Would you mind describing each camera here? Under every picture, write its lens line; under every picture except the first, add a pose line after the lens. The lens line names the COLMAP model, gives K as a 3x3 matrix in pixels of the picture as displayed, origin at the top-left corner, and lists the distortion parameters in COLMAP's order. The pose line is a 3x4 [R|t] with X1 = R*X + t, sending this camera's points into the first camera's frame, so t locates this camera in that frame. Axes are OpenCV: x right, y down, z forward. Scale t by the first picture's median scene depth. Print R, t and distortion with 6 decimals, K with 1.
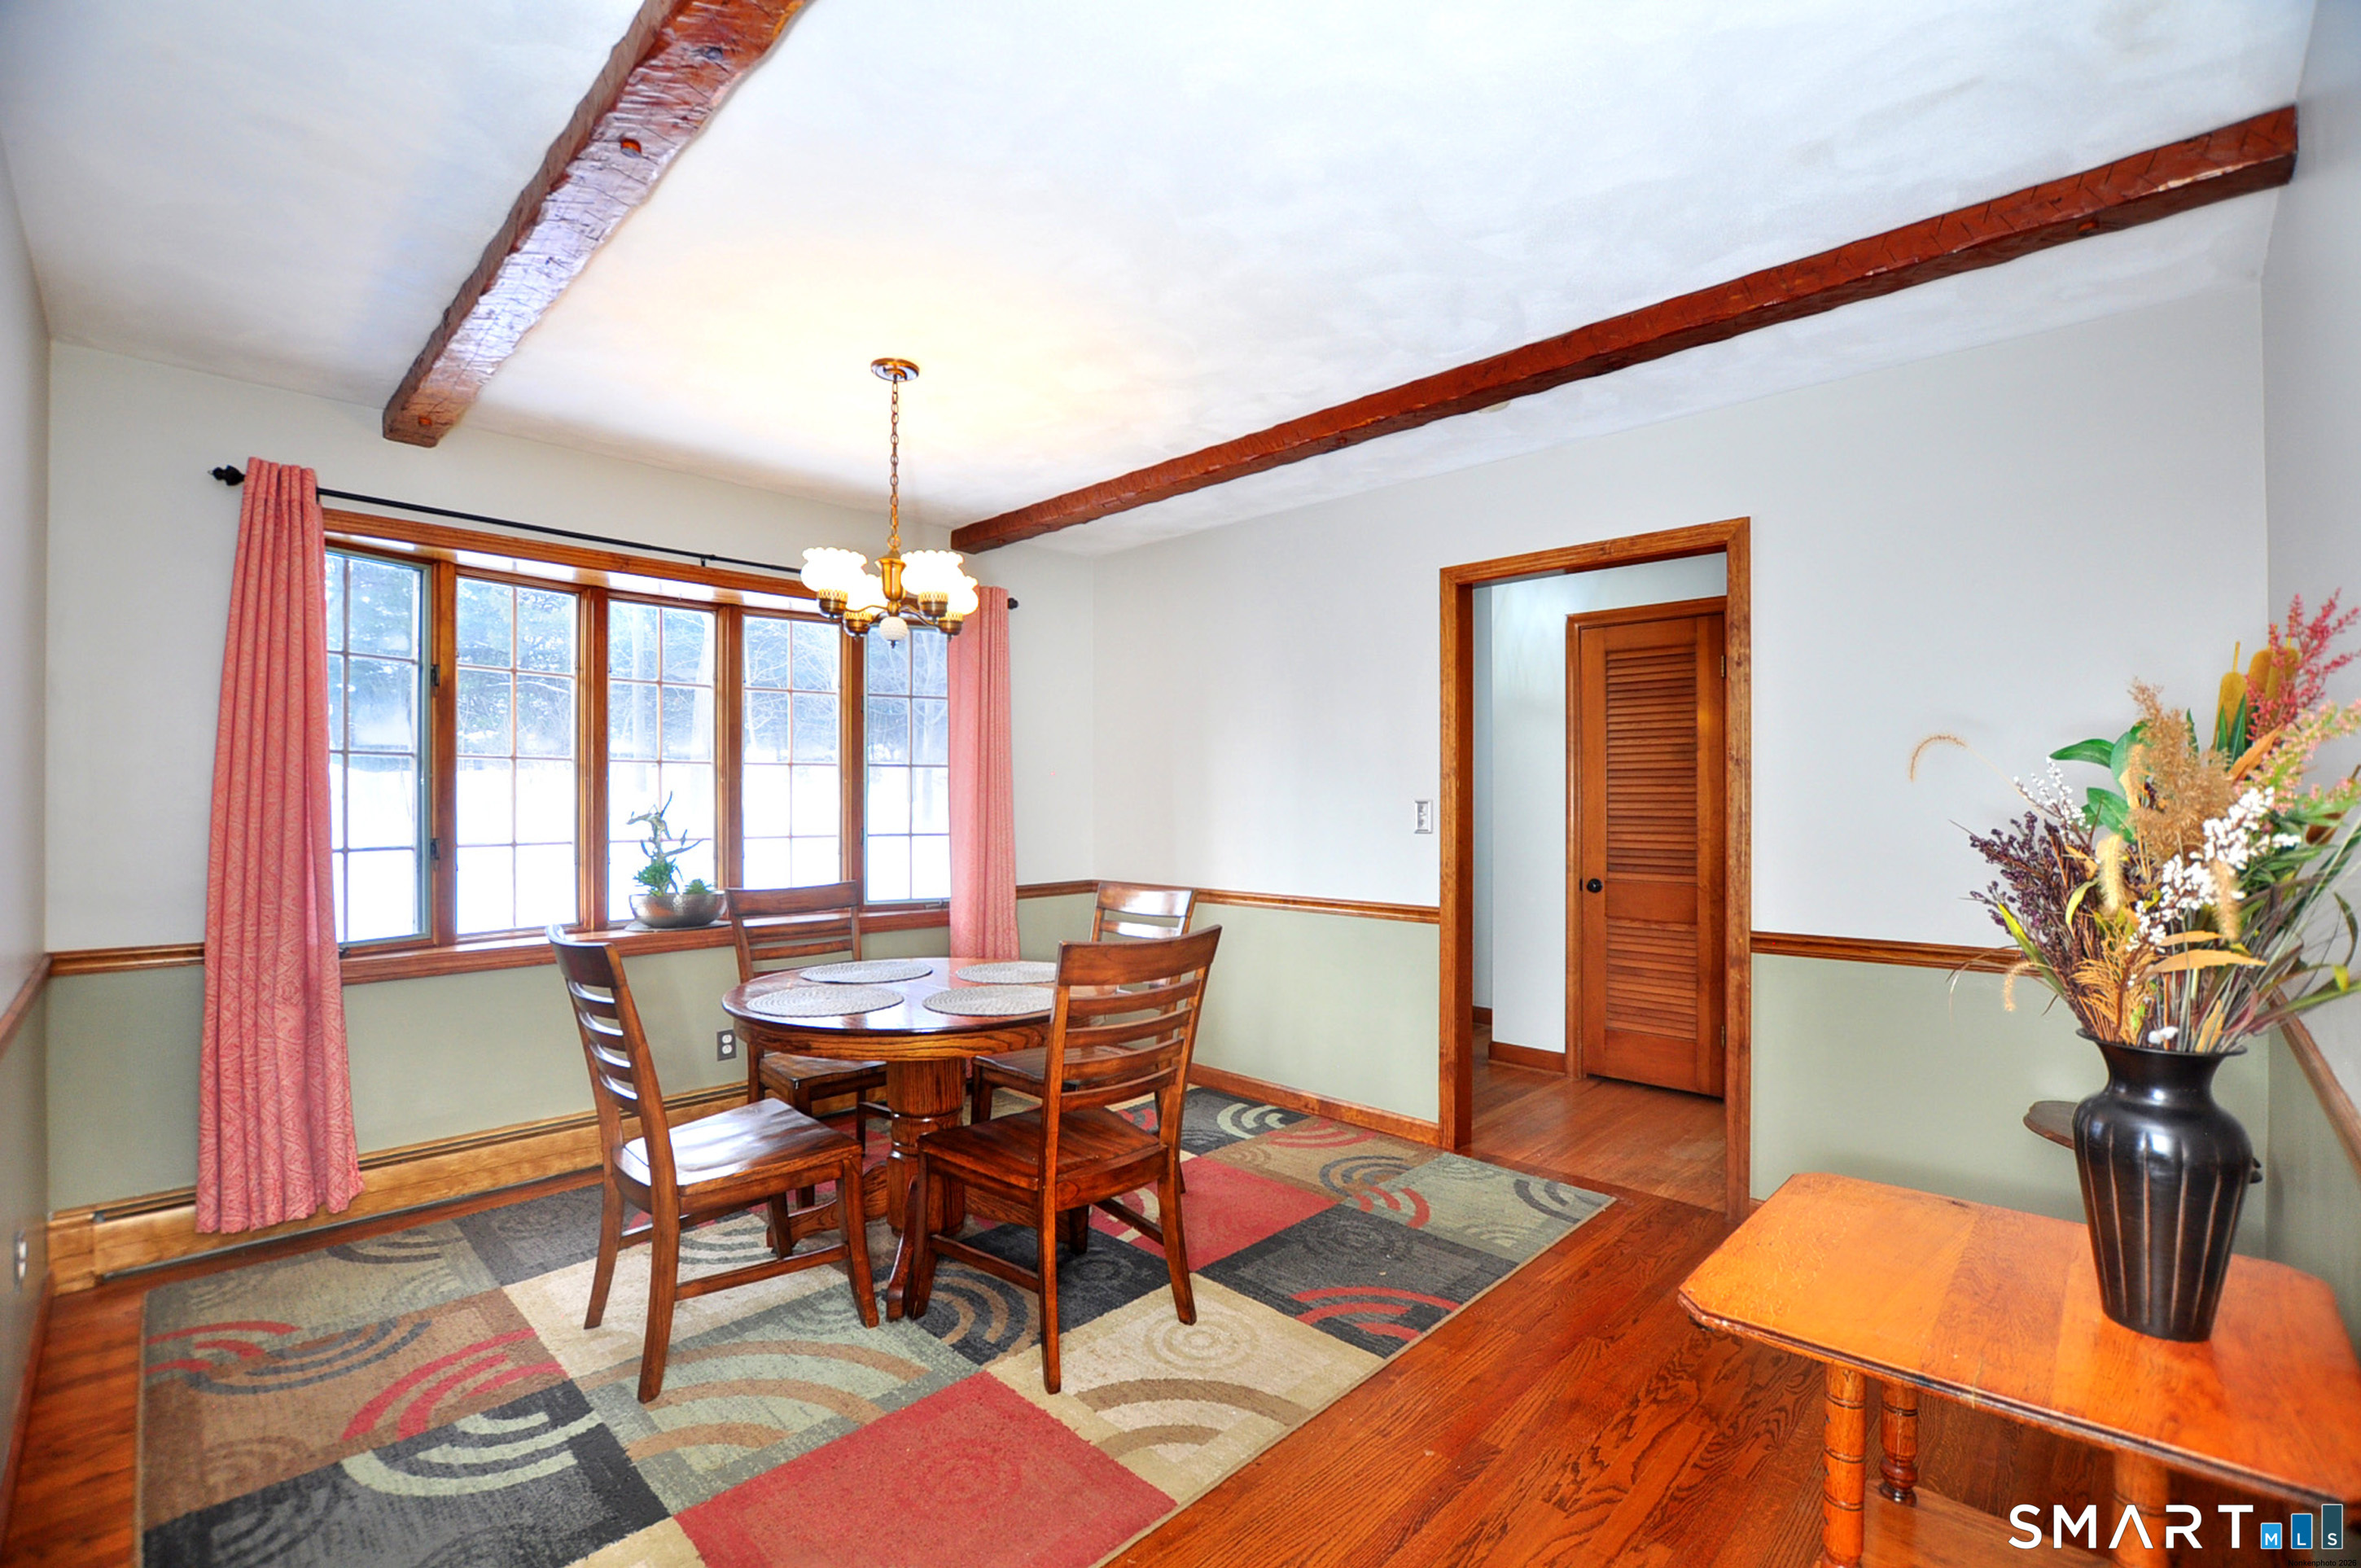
lens RADIAL K [[1040.5, 0, 1172.1], [0, 1040.5, 795.4], [0, 0, 1]] dist [-0.001401, -0.000054]
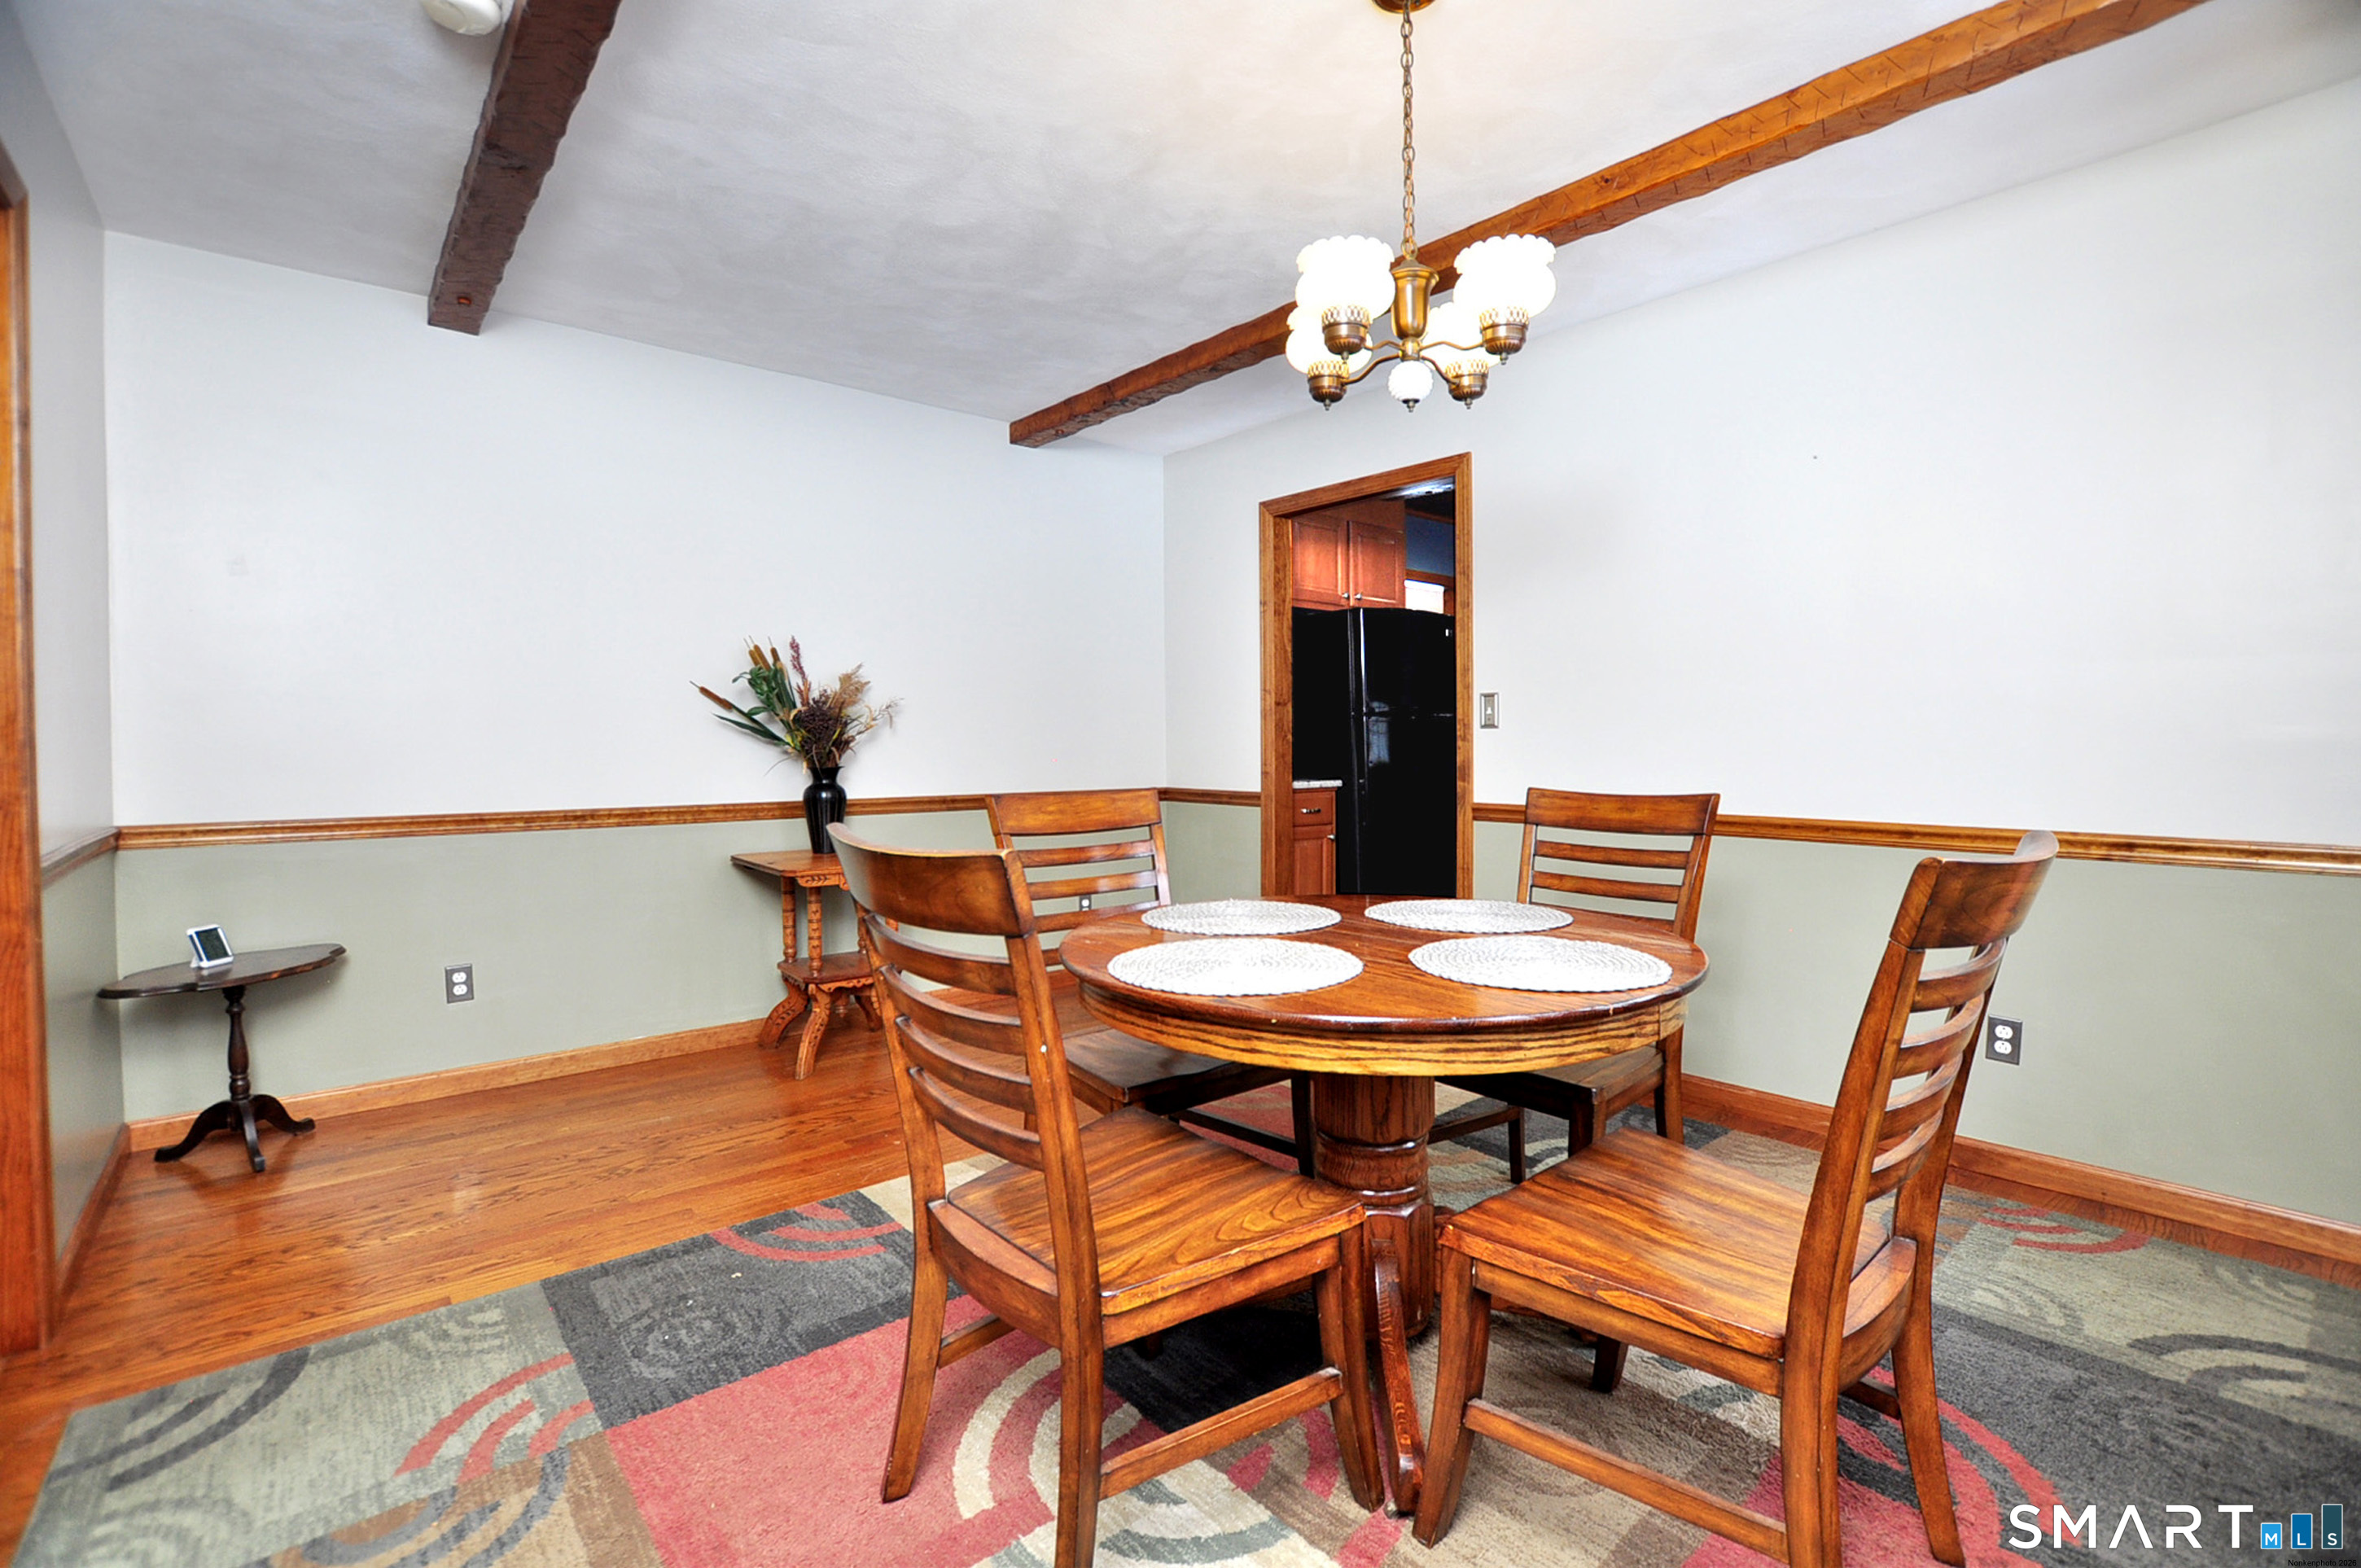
lens RADIAL K [[1035.3, 0, 1127.4], [0, 1035.3, 758.3], [0, 0, 1]] dist [0.019005, 0.000054]
pose [[-0.991104, -0.000021, 0.133089, -0.155058], [0.001715, 0.999915, 0.012930, 0.062859], [-0.133078, 0.013043, -0.991020, 1.460419]]
